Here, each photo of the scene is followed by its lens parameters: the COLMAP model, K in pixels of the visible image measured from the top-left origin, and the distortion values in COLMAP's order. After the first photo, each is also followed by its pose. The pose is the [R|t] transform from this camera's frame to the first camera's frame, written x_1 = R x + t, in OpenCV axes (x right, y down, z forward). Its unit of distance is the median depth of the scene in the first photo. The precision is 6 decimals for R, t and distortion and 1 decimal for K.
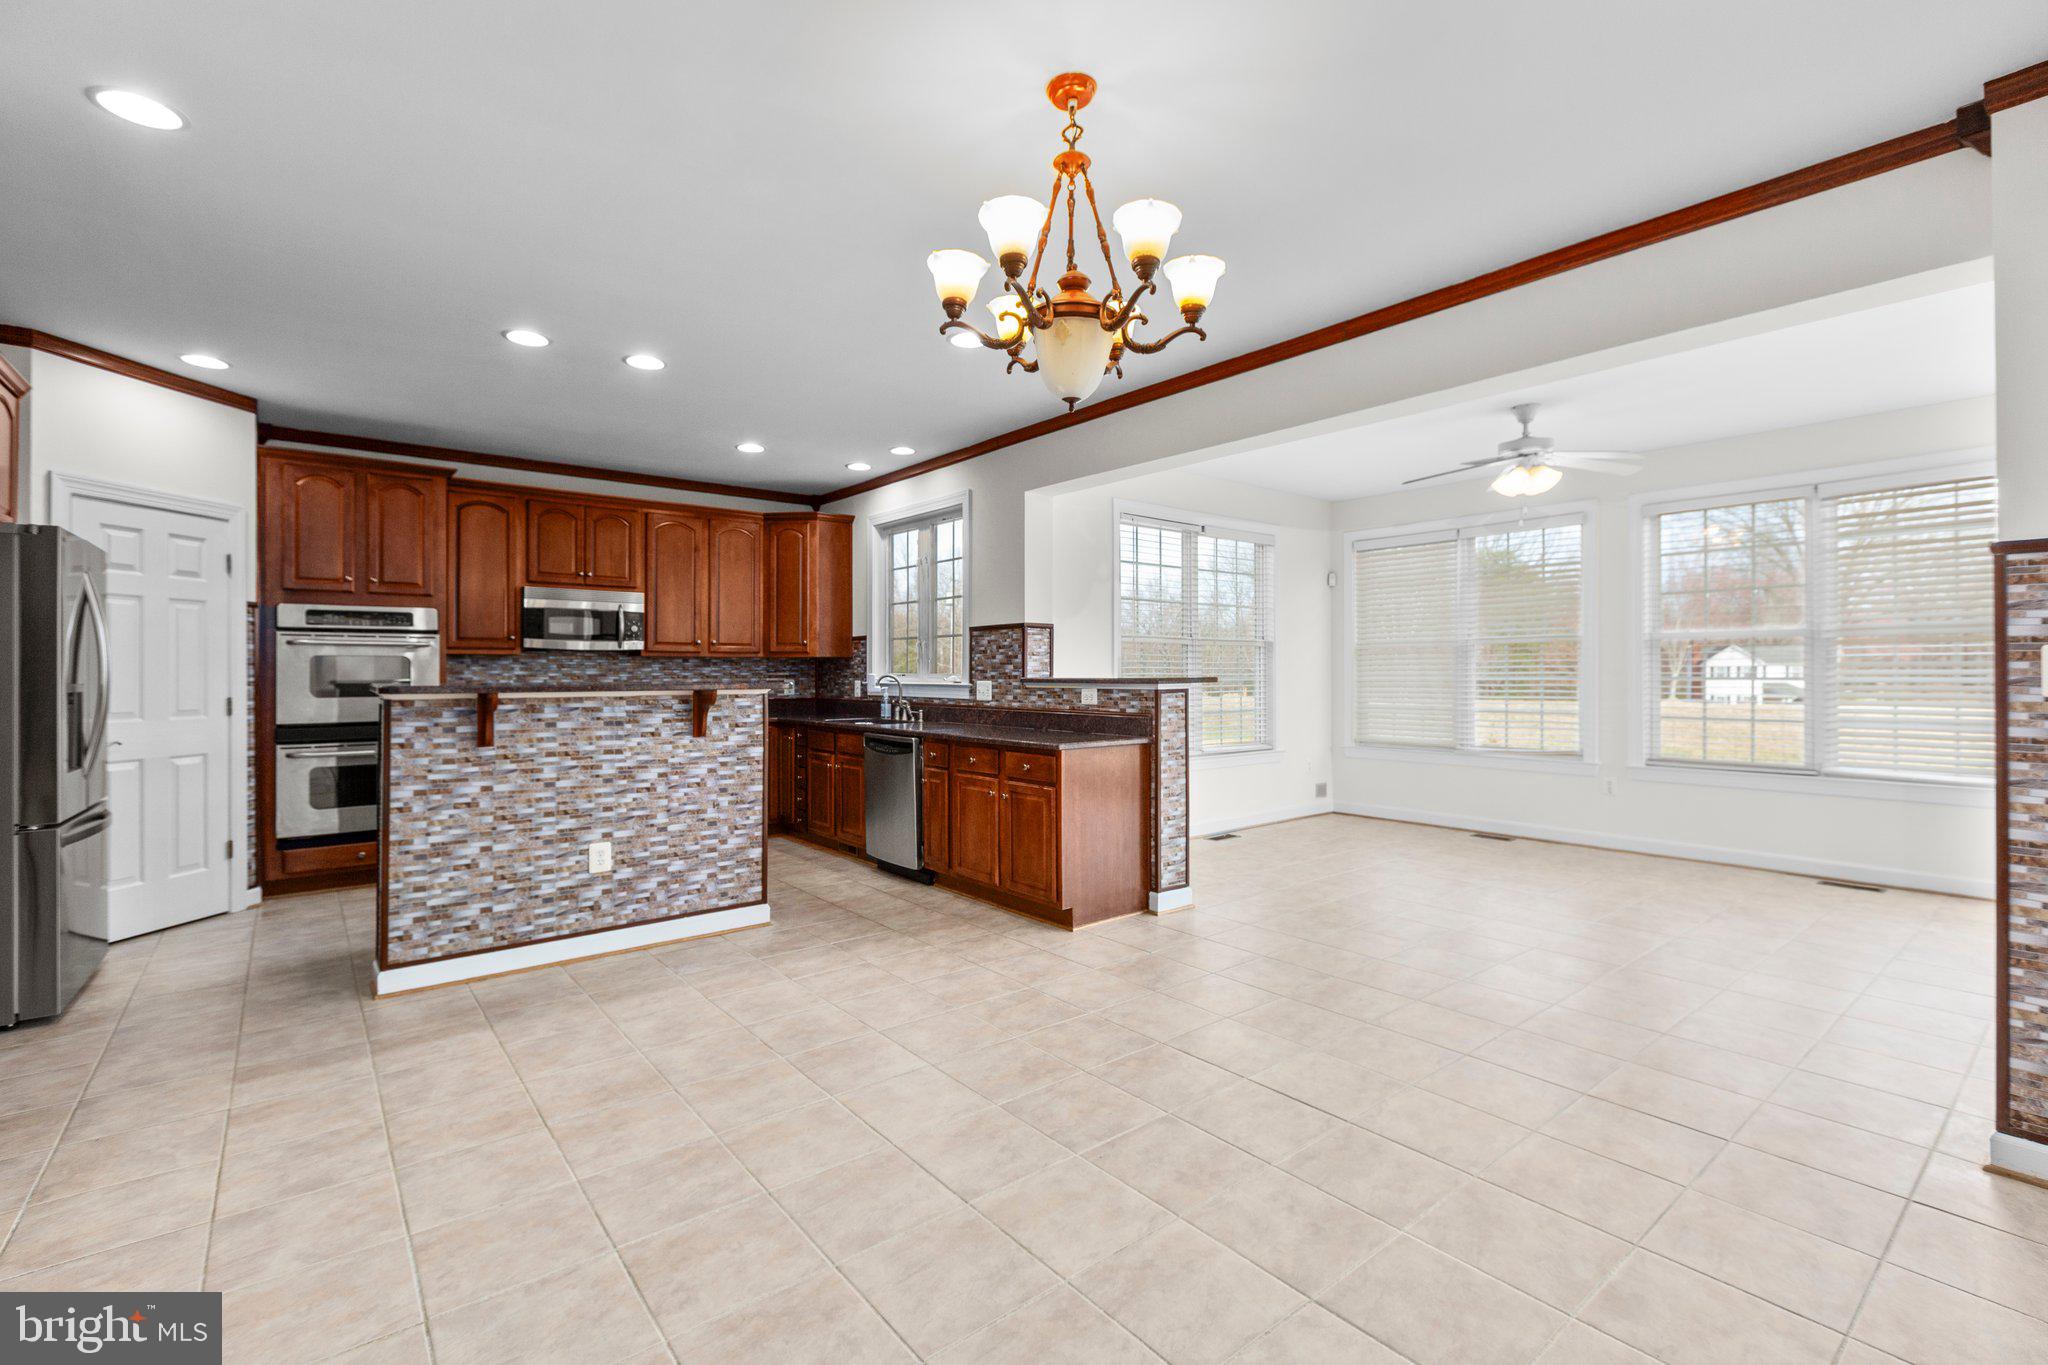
lens RADIAL K [[906.9, 0, 1028.3], [0, 906.9, 666.7], [0, 0, 1]] dist [-0.001291, -0.000200]
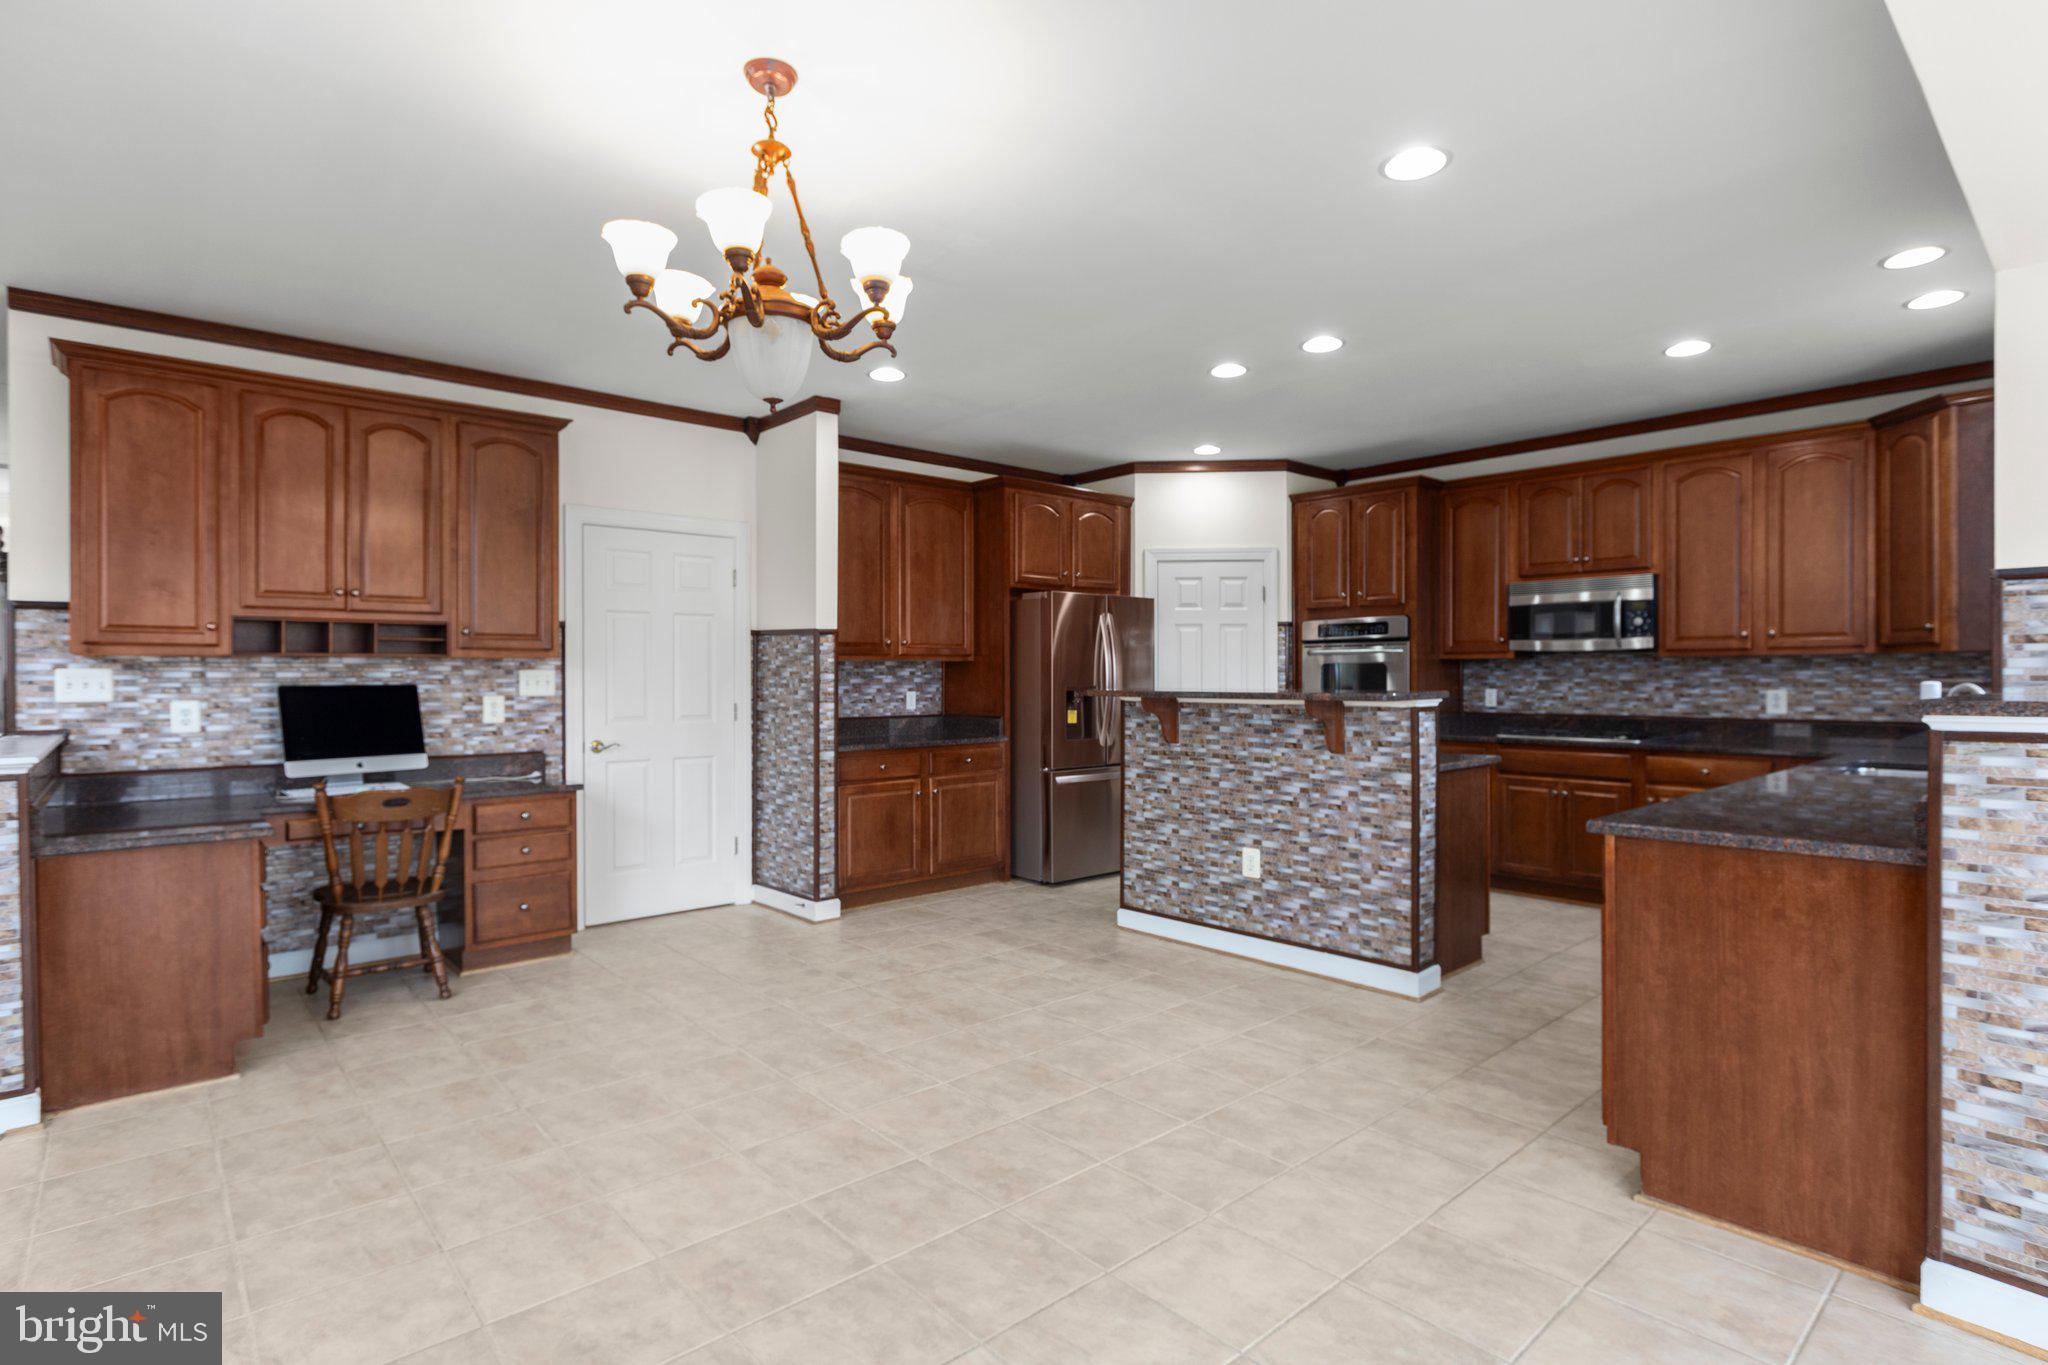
lens RADIAL K [[1015.9, 0, 1021.5], [0, 1015.9, 677.4], [0, 0, 1]] dist [-0.002170, -0.000022]
pose [[0.042481, 0.002524, -0.999094, 0.649782], [0.008190, 0.999962, 0.002874, -0.001777], [0.999064, -0.008305, 0.042459, 0.698202]]
